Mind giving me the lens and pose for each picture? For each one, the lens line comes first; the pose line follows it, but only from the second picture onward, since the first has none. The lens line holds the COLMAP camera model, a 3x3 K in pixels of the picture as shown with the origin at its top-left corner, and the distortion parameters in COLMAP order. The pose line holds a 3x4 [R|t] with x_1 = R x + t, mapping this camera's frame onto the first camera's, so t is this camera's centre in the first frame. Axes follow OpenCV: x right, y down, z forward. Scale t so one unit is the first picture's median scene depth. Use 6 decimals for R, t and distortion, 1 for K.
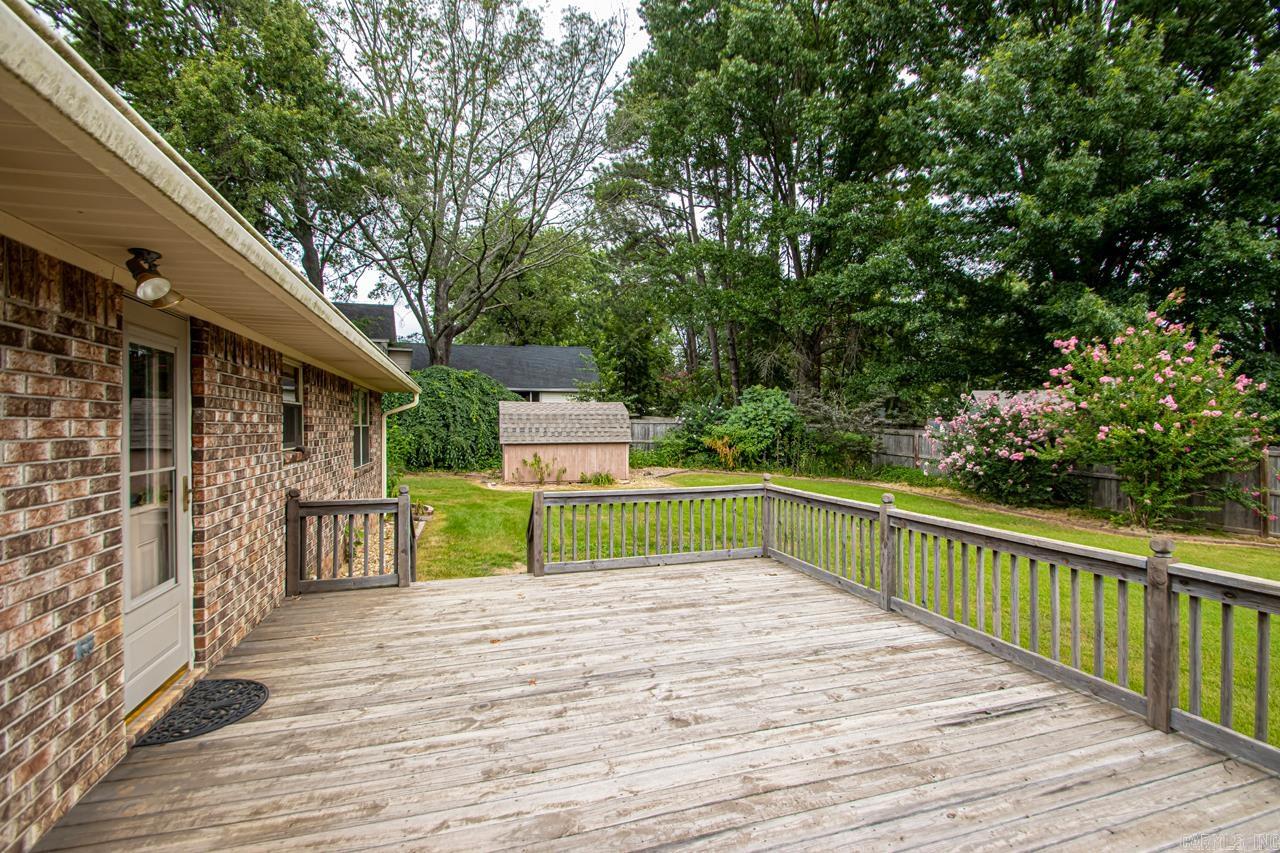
lens RADIAL K [[595.5, 0, 650.3], [0, 595.5, 429.6], [0, 0, 1]] dist [0.012492, -0.015575]
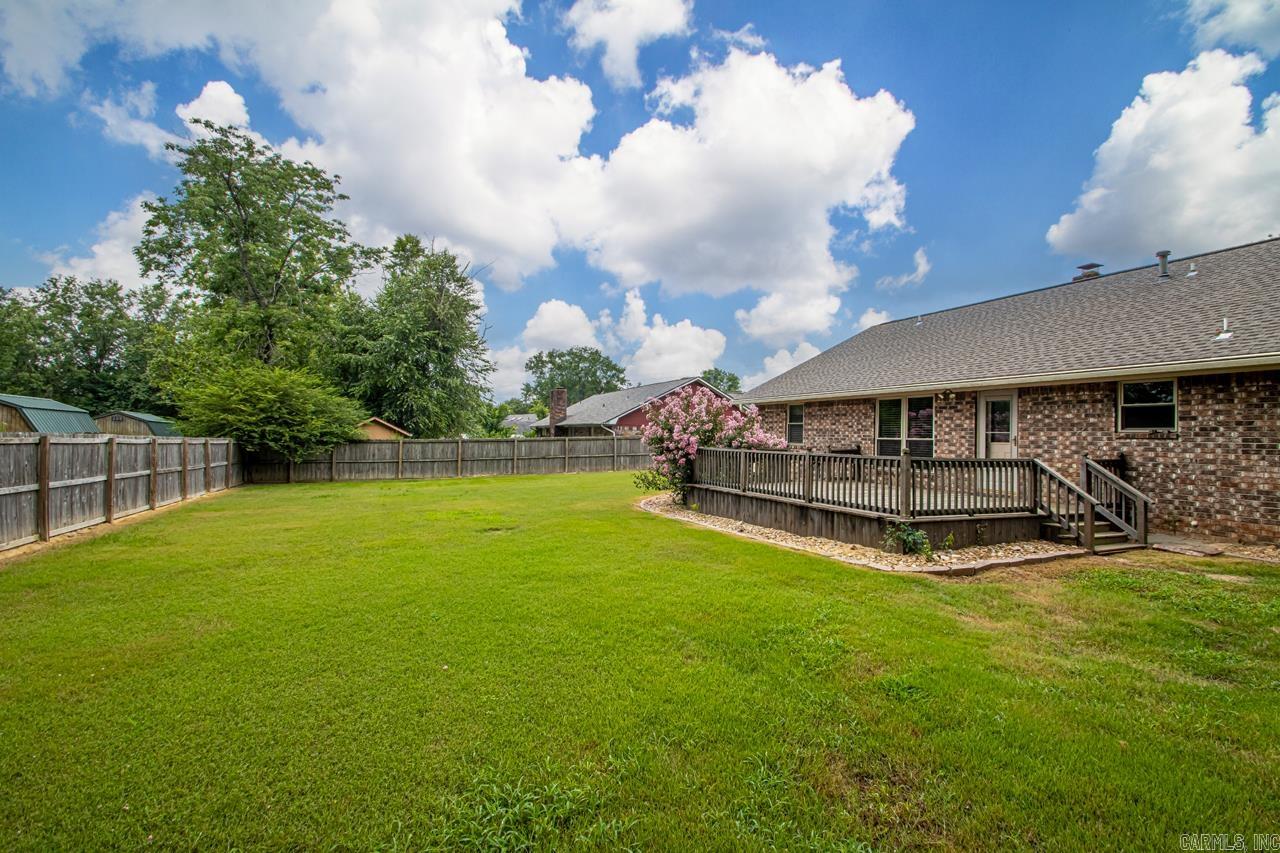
lens RADIAL K [[593.8, 0, 650.6], [0, 593.8, 428.7], [0, 0, 1]] dist [0.016119, -0.015544]
pose [[-0.994511, -0.017169, -0.103210, 0.305204], [-0.016626, 0.999843, -0.006125, 0.018063], [0.103299, -0.004375, -0.994641, 0.776366]]
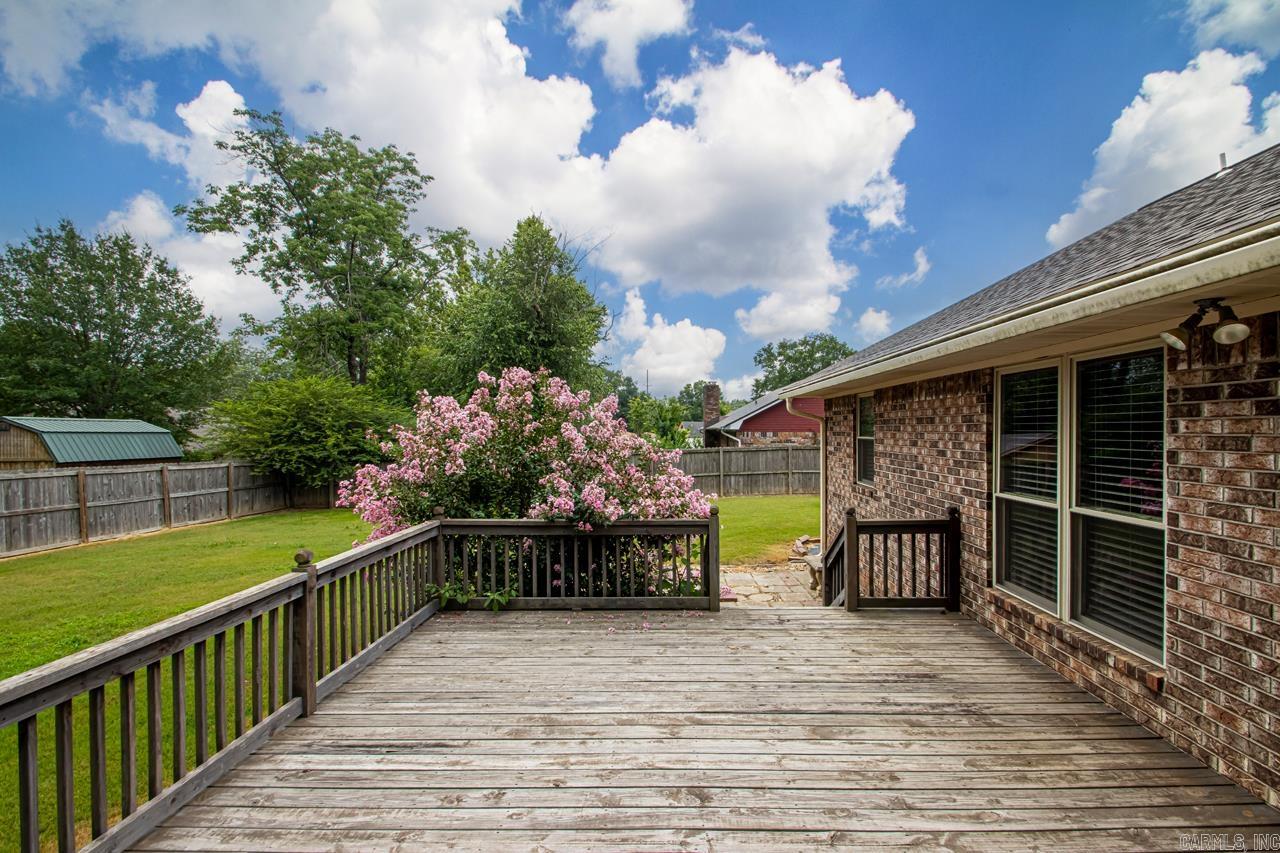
lens RADIAL K [[609.4, 0, 671.3], [0, 609.4, 440.8], [0, 0, 1]] dist [0.016337, -0.017837]
pose [[-0.954901, -0.001073, 0.296923, -0.029240], [0.005500, 0.999758, 0.021300, -0.008939], [-0.296874, 0.021972, -0.954664, 0.300801]]
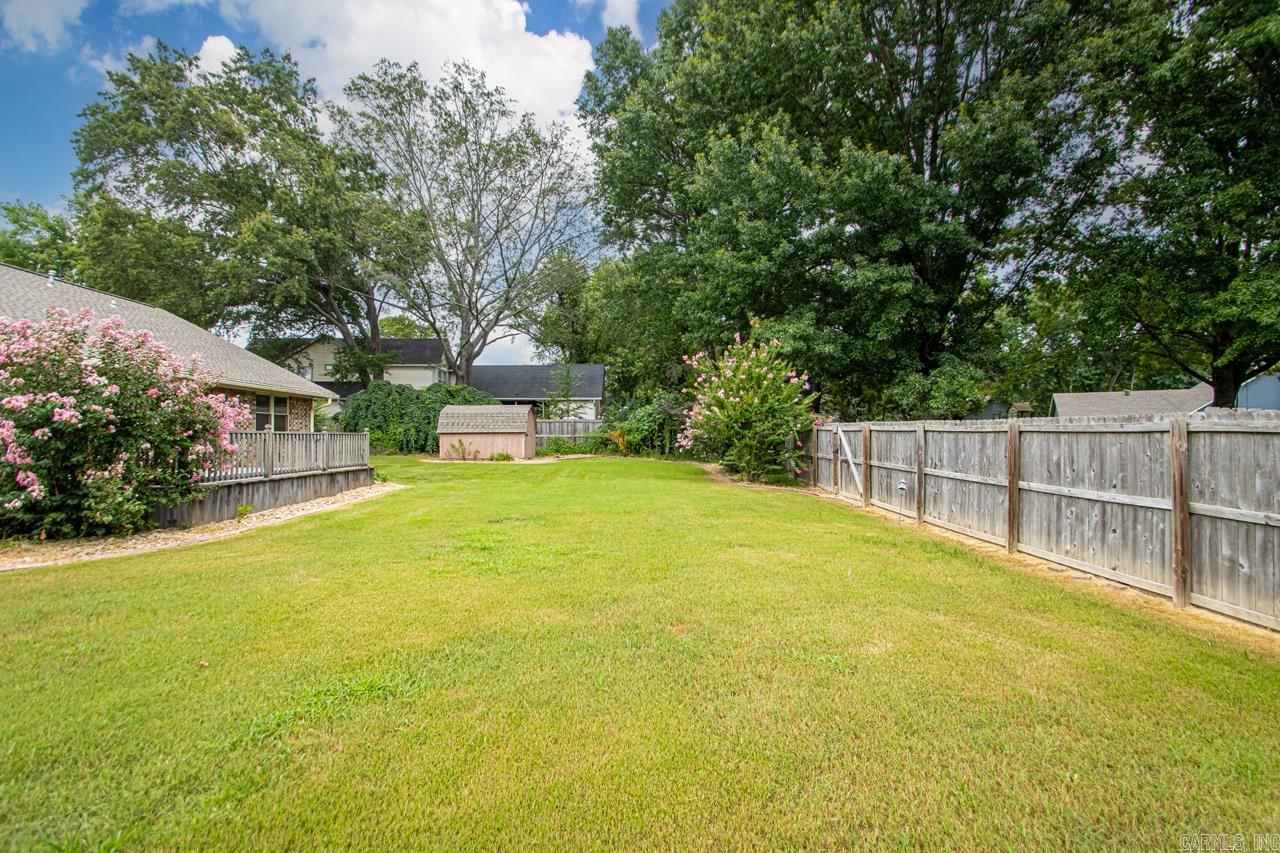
lens RADIAL K [[592.6, 0, 653.2], [0, 592.6, 431.1], [0, 0, 1]] dist [0.016247, -0.018955]
pose [[0.967407, -0.004112, -0.253193, 0.652376], [-0.000332, 0.999847, -0.017505, 0.045140], [0.253226, 0.017018, 0.967257, -0.311430]]
